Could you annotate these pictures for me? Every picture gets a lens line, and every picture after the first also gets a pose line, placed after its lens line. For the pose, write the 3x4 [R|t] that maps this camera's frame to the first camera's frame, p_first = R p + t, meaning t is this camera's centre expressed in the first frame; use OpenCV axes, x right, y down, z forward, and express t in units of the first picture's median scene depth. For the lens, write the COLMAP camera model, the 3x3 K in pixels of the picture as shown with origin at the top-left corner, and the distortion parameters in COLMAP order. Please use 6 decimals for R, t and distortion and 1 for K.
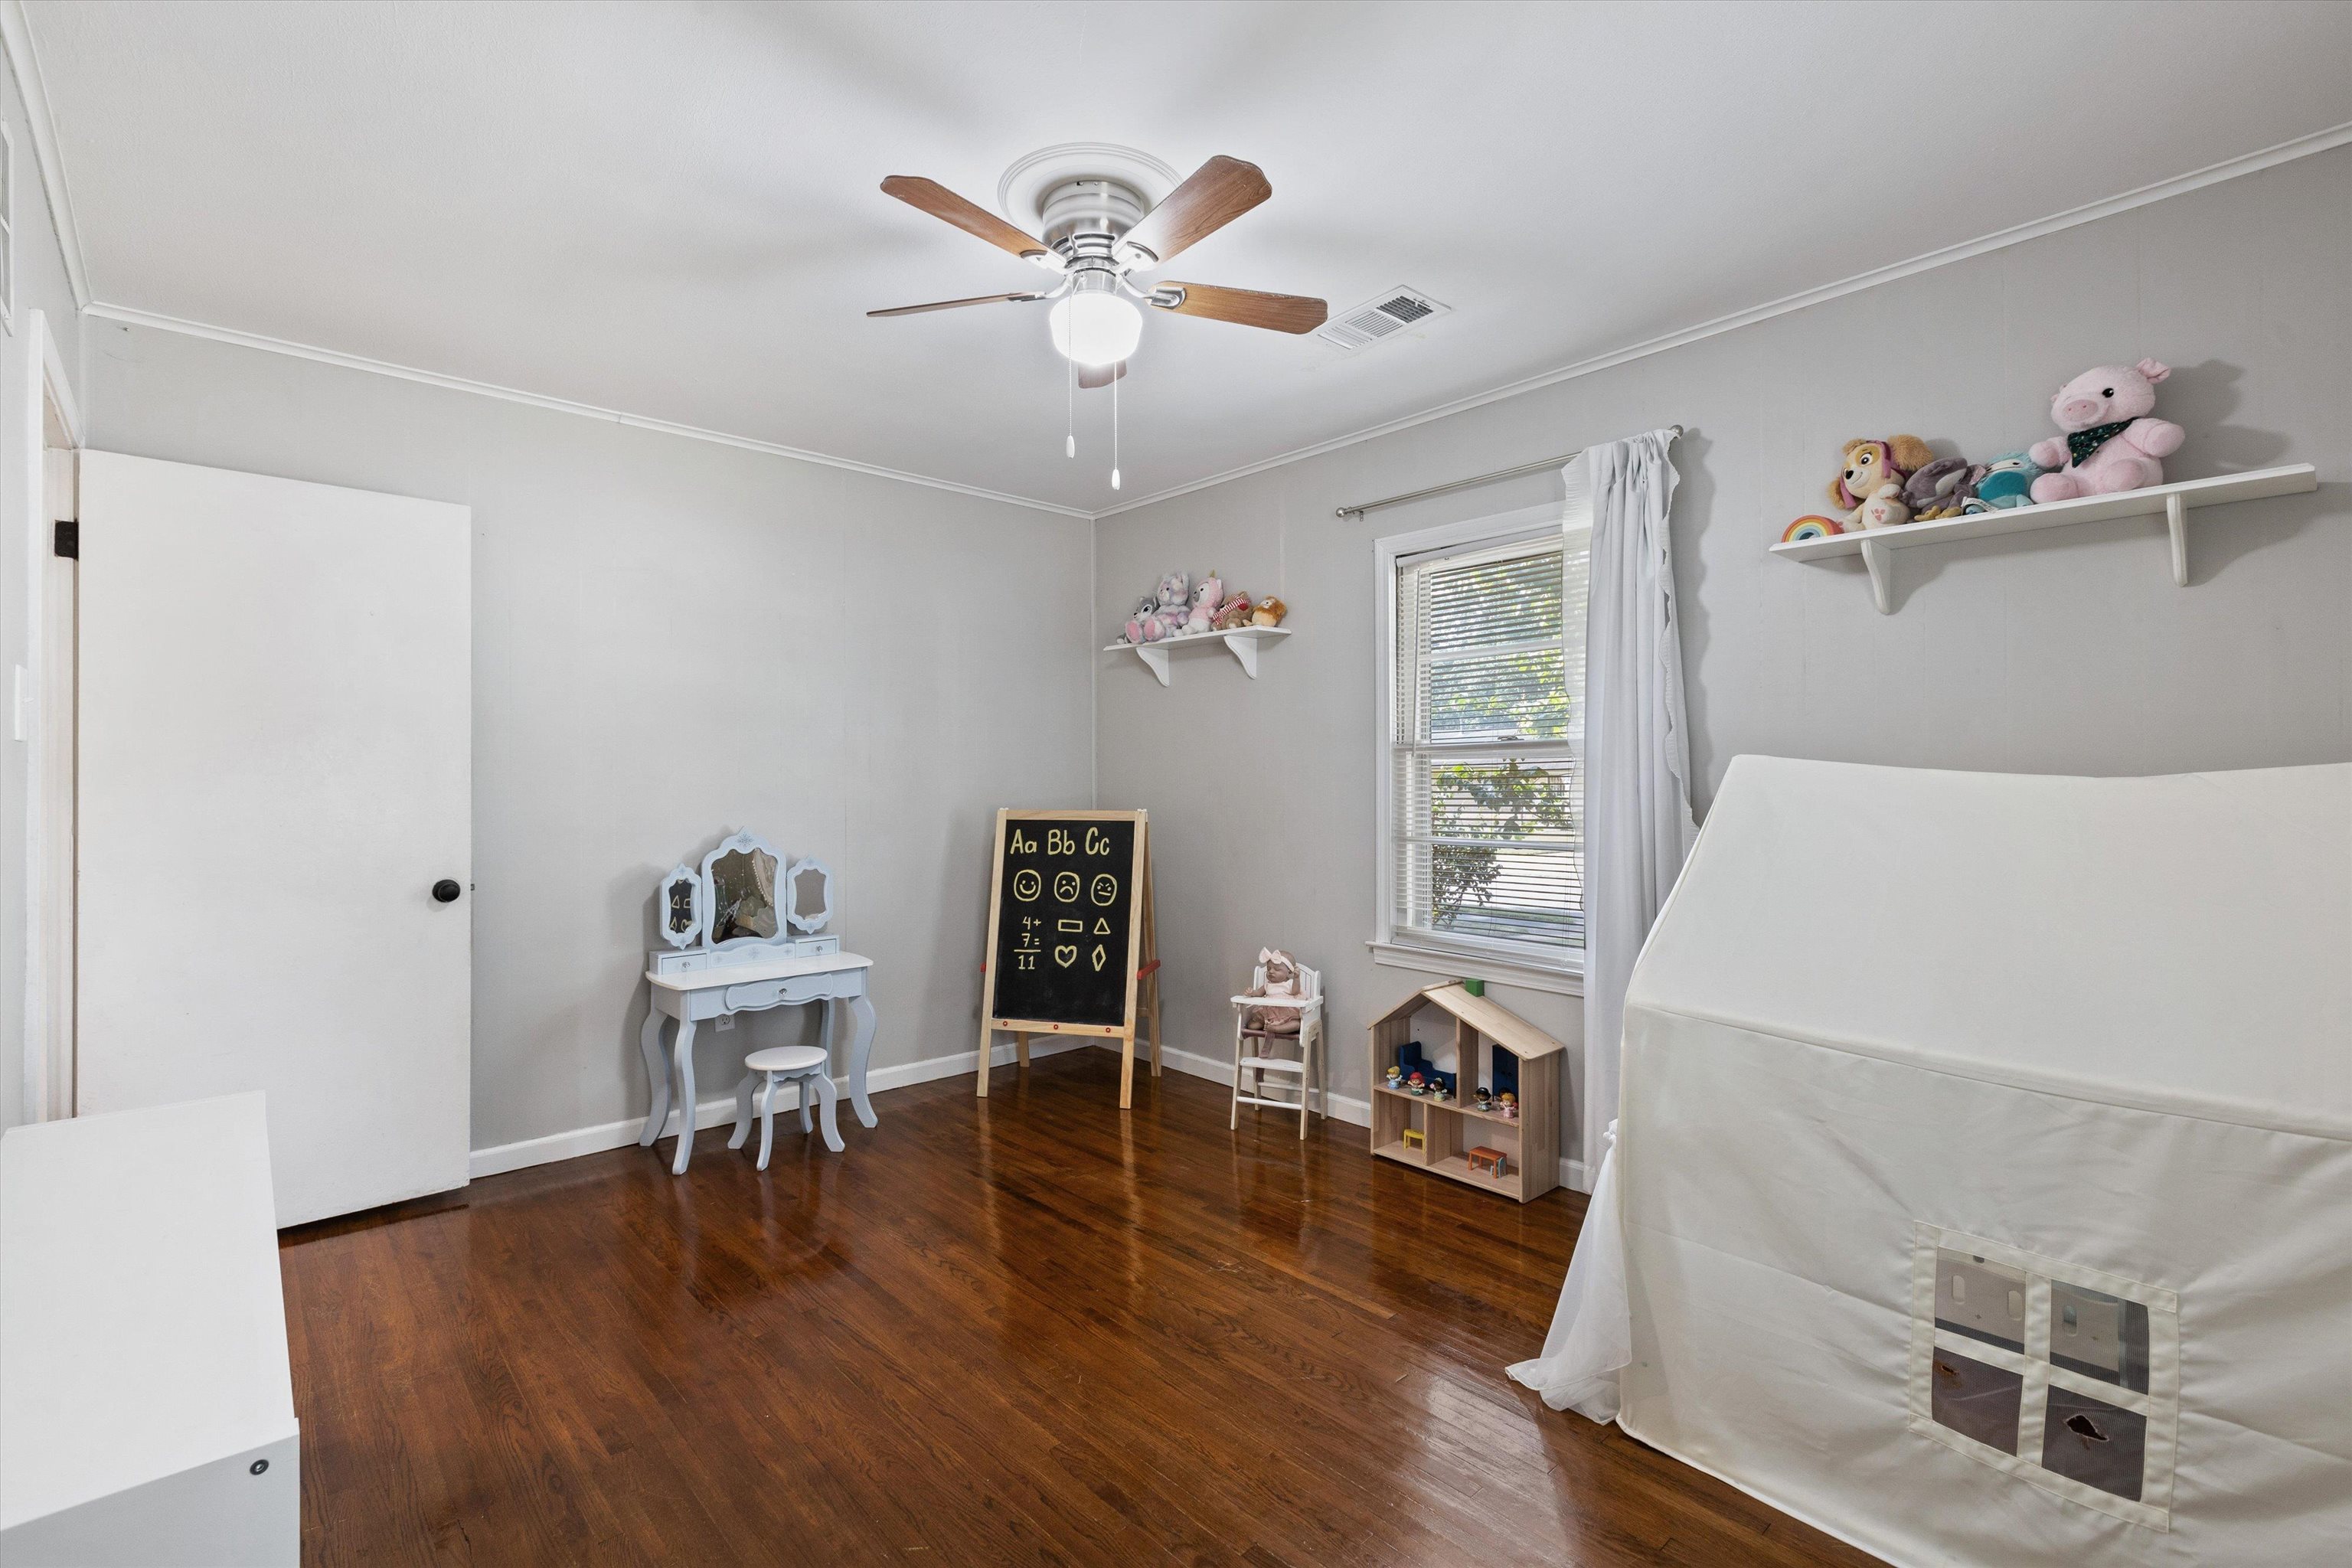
lens RADIAL K [[1067.5, 0, 1183.0], [0, 1067.5, 782.0], [0, 0, 1]] dist [0.006182, -0.000257]
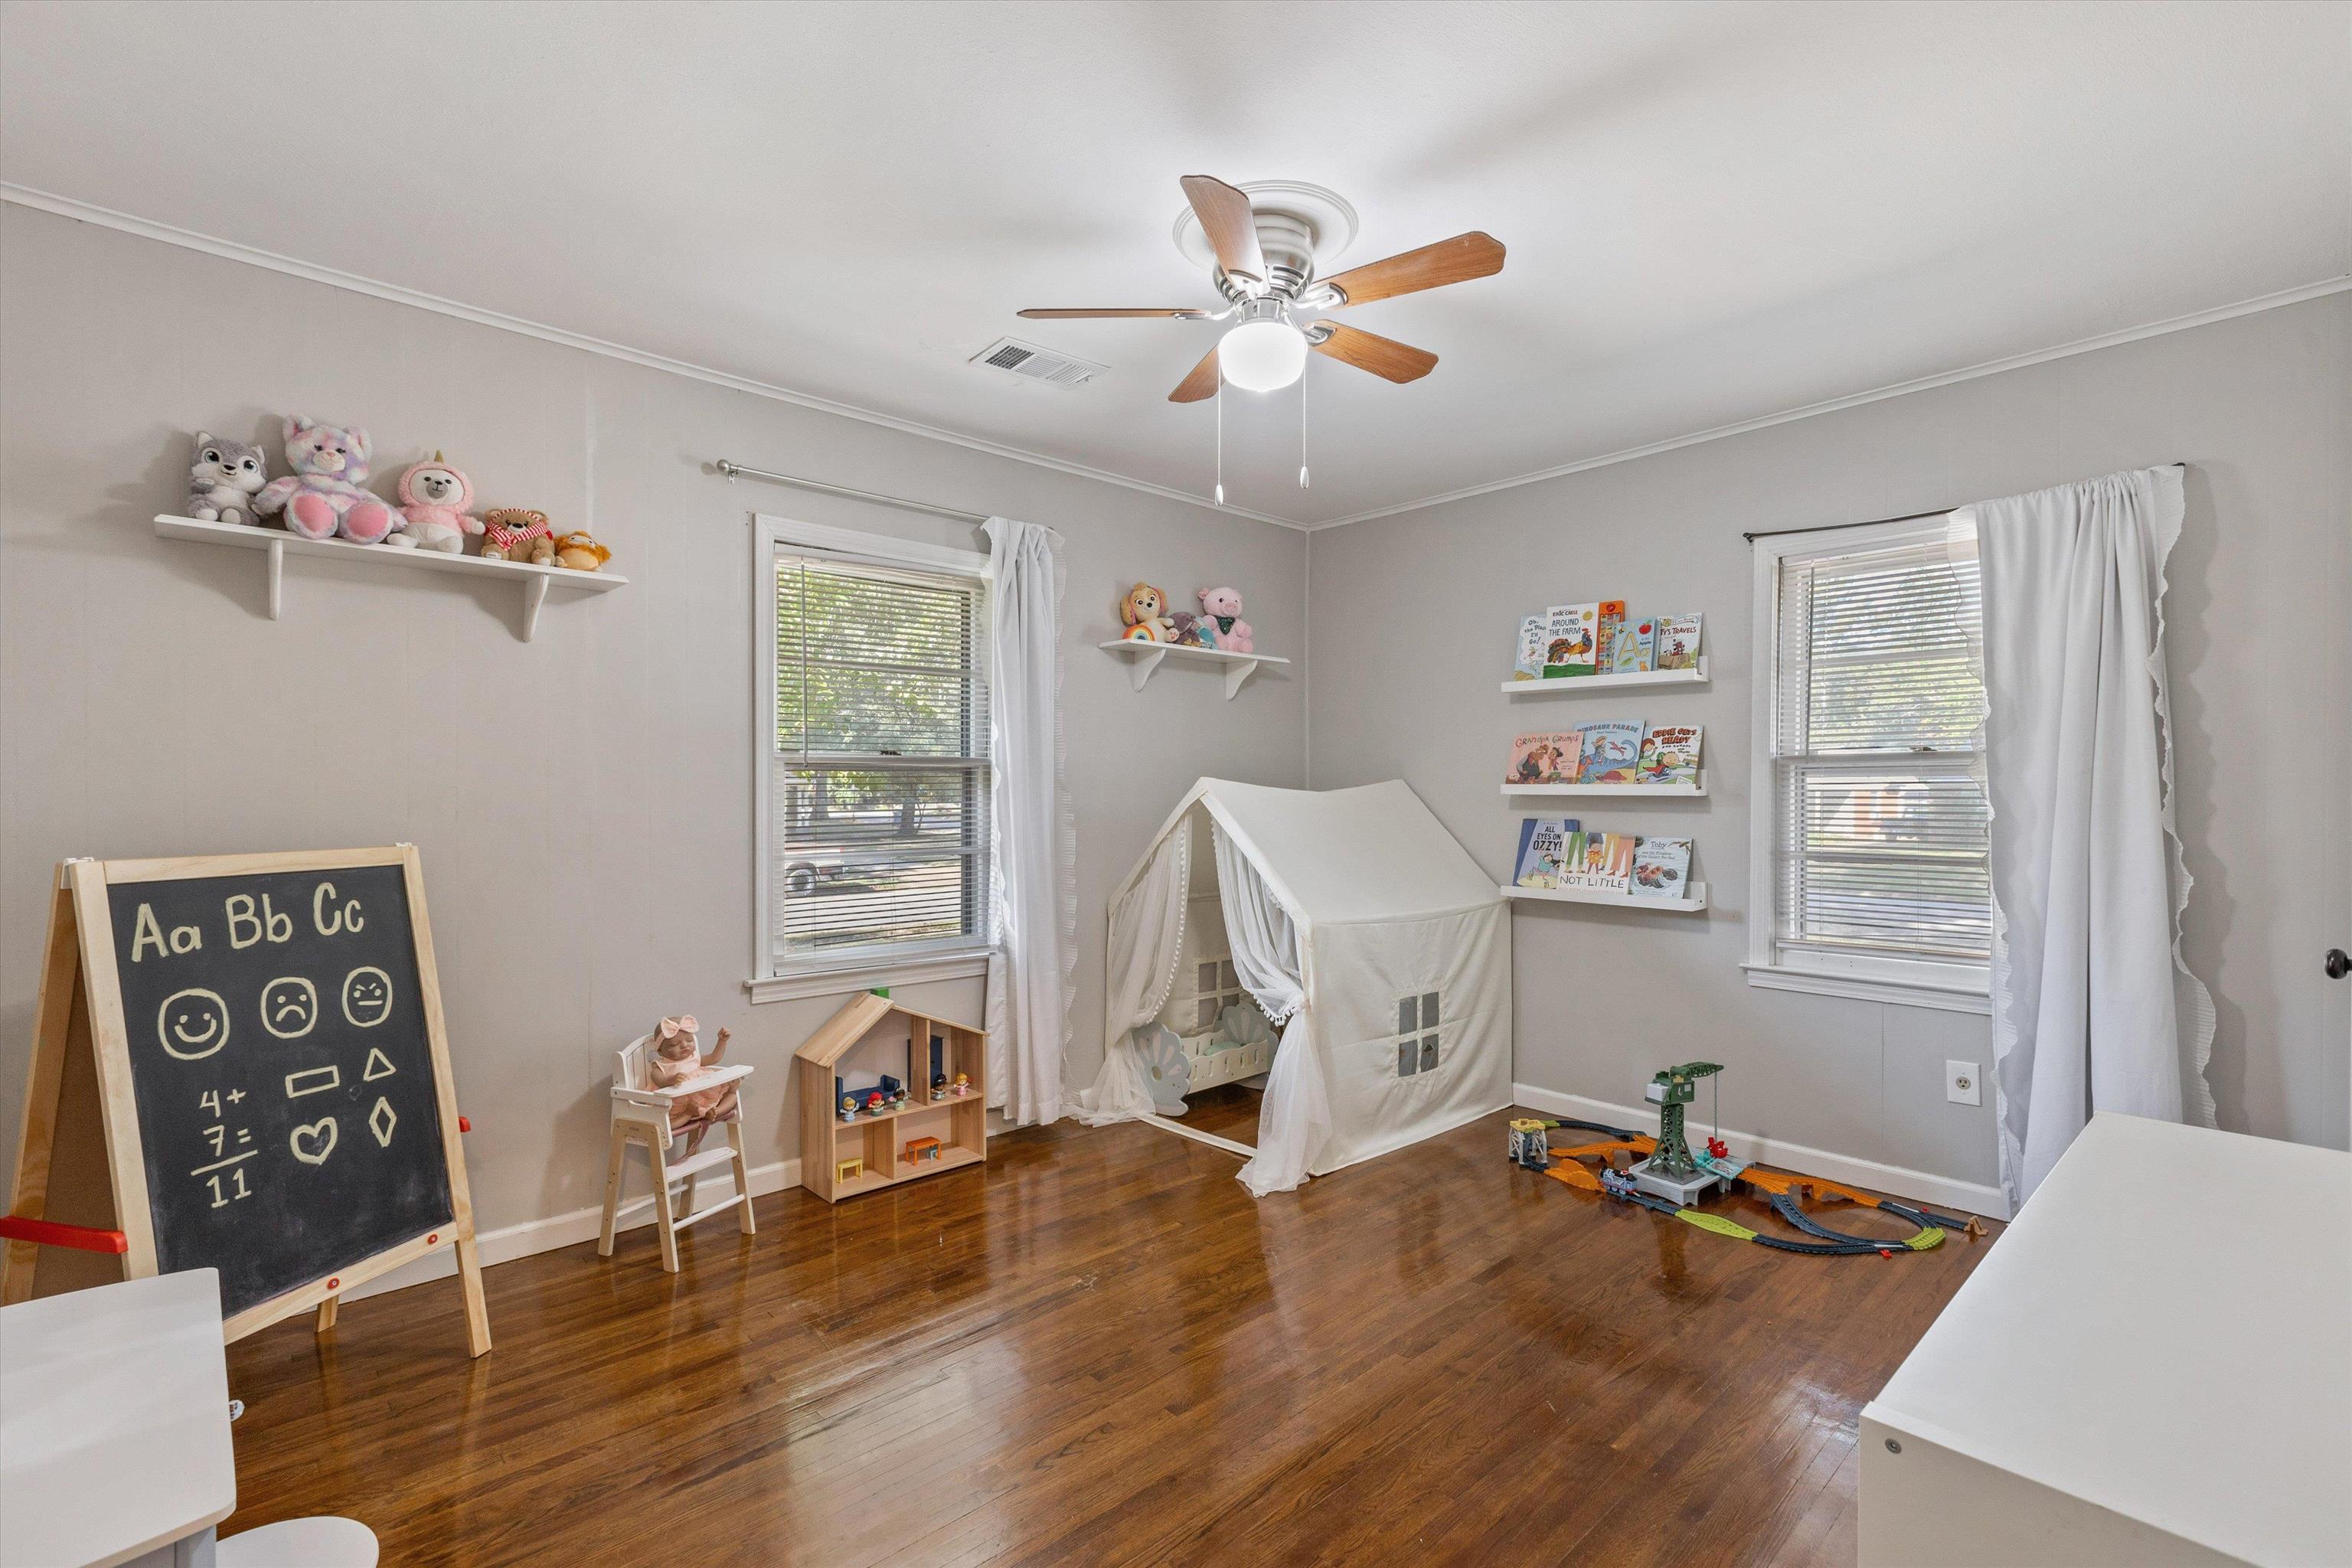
lens RADIAL K [[1067.5, 0, 1182.8], [0, 1067.5, 793.4], [0, 0, 1]] dist [0.006182, -0.000257]
pose [[-0.016356, -0.000844, 0.999866, -0.615585], [-0.000013, 1.000000, 0.000844, -0.001386], [-0.999866, 0.000001, -0.016356, 0.595905]]
